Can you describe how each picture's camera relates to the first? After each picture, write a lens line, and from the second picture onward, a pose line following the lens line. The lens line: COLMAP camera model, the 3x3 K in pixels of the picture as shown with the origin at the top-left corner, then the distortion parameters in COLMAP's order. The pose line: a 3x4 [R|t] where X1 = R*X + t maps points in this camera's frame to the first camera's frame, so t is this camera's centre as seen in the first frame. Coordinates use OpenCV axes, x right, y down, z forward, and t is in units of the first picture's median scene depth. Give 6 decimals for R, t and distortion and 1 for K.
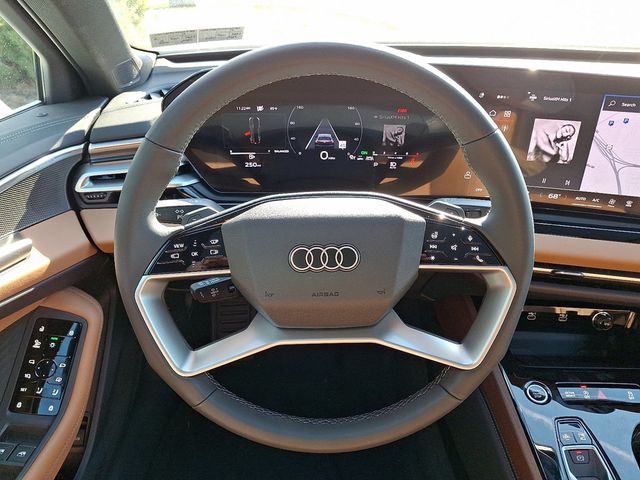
lens RADIAL K [[516.4, 0, 320.0], [0, 516.4, 240.0], [0, 0, 1]] dist [0.081193, -0.003913]
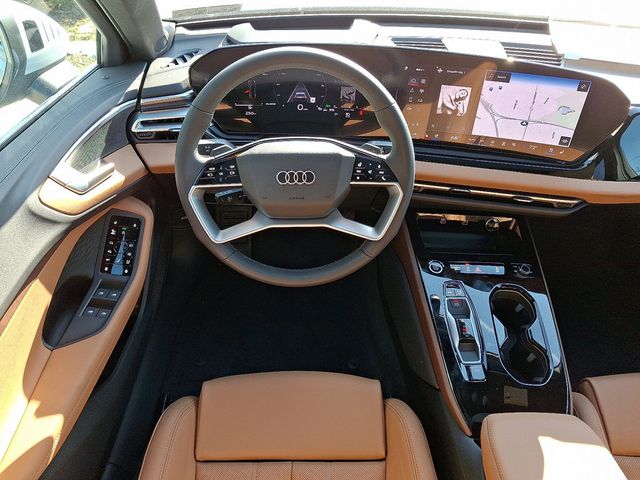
lens RADIAL K [[516.4, 0, 320.0], [0, 516.4, 240.0], [0, 0, 1]] dist [0.081193, -0.003913]
pose [[0.999742, 0.006760, 0.021681, 0.039291], [-0.009707, 0.990262, 0.138877, 0.001204], [-0.020531, -0.139052, 0.990072, -0.555598]]
